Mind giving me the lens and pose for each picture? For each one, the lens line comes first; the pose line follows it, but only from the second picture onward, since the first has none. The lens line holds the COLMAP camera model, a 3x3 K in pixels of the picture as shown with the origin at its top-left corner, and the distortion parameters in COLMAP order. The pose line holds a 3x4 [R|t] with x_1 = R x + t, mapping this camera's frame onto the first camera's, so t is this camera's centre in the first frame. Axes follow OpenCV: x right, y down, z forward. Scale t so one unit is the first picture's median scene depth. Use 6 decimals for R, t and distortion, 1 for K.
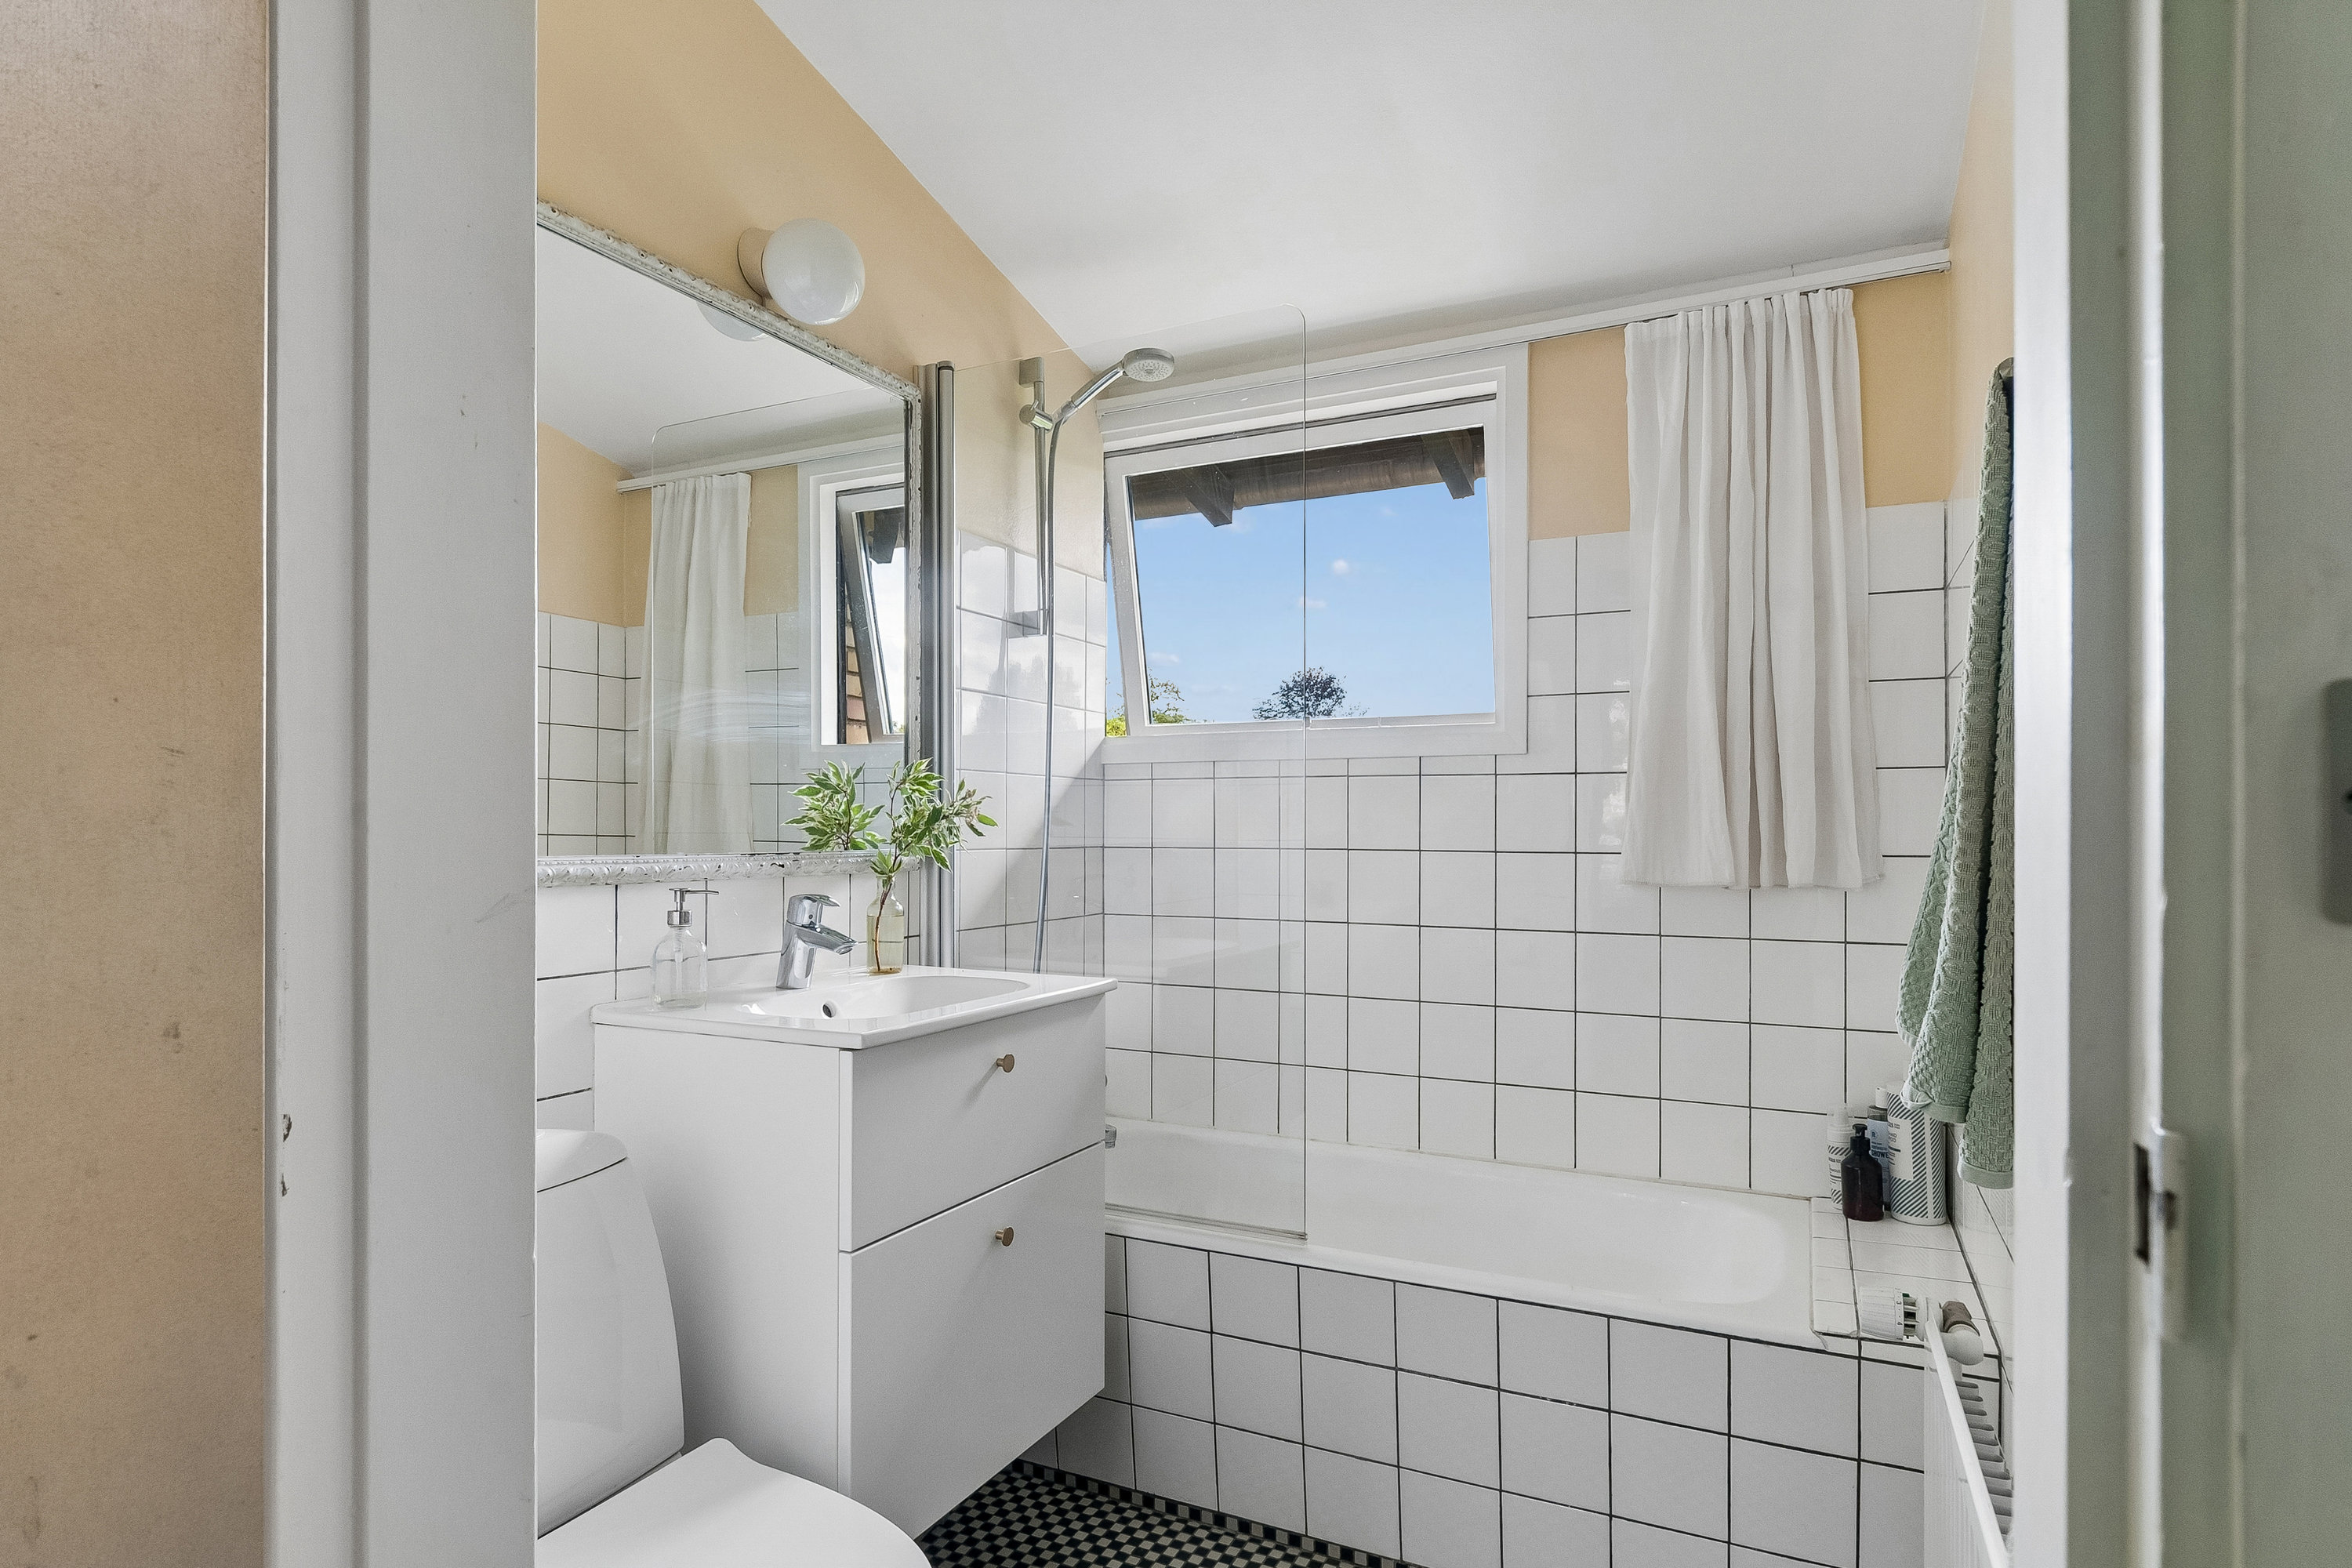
lens RADIAL K [[1253.5, 0, 1182.7], [0, 1253.5, 851.5], [0, 0, 1]] dist [0.001498, -0.003105]
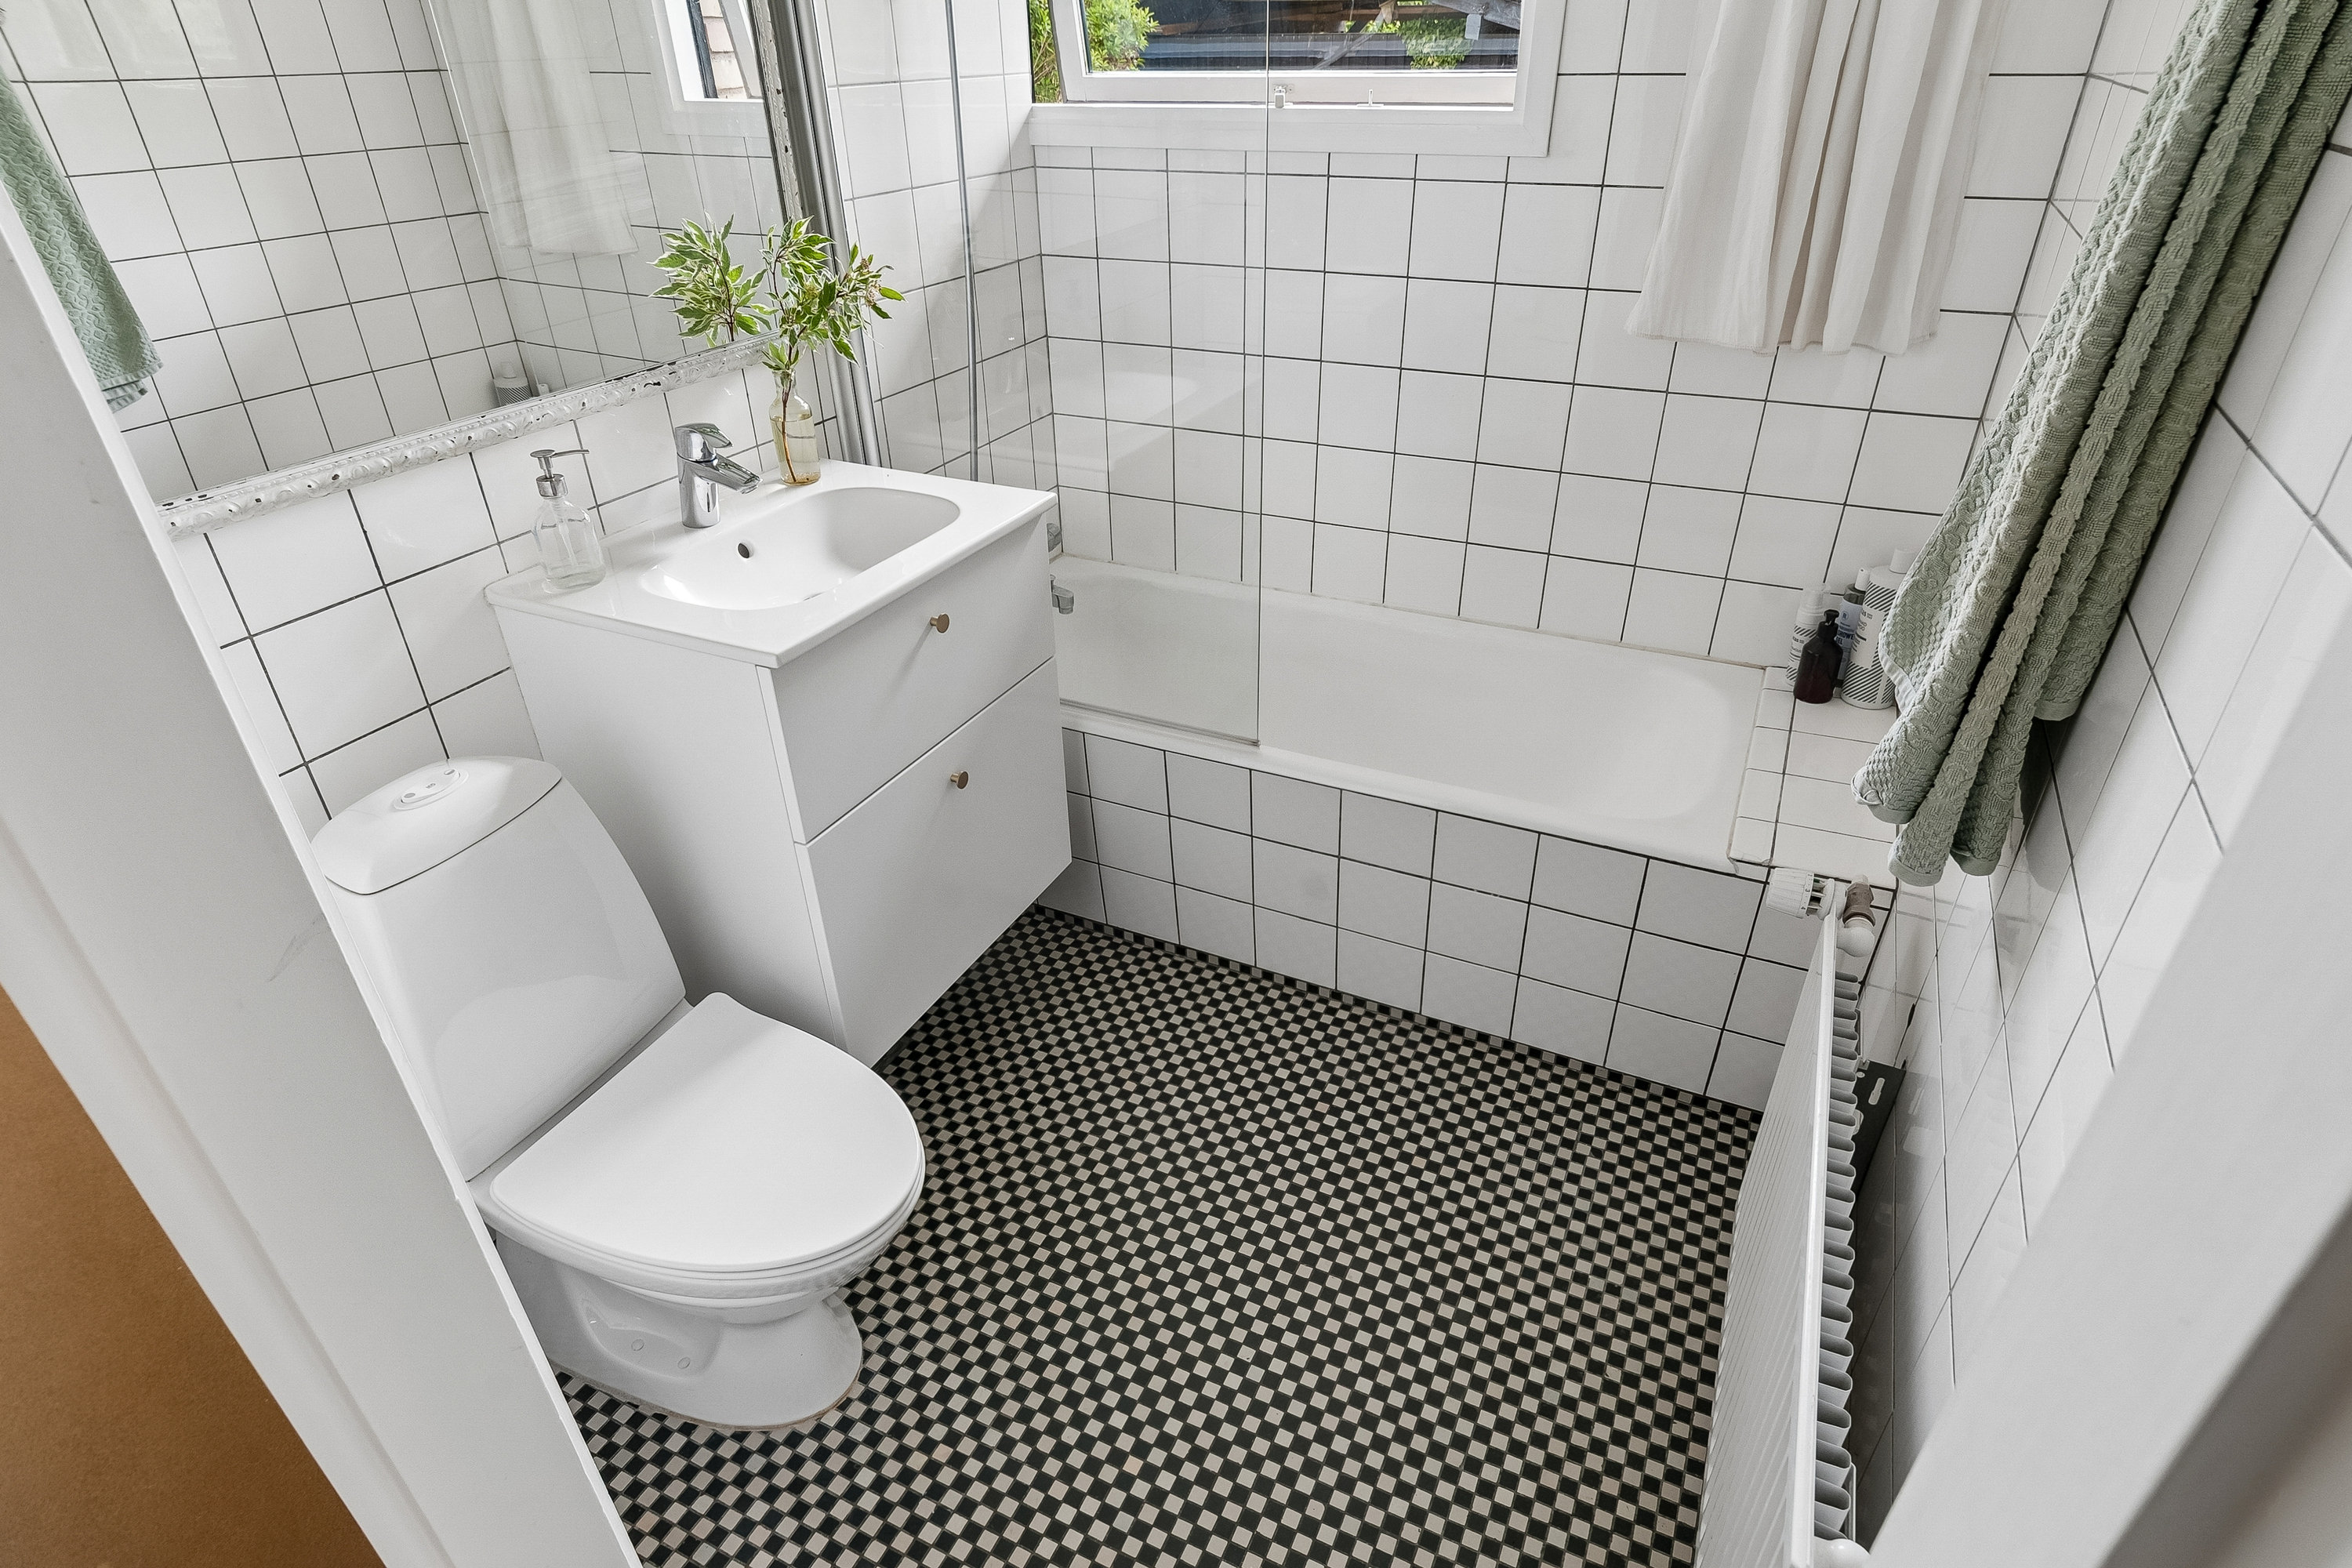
lens RADIAL K [[1253.5, 0, 1181.9], [0, 1253.5, 794.3], [0, 0, 1]] dist [0.001498, -0.003105]
pose [[0.999760, -0.021886, -0.000062, 0.032470], [0.018584, 0.847427, 0.530587, -0.185585], [-0.011560, -0.530461, 0.847630, 0.105303]]
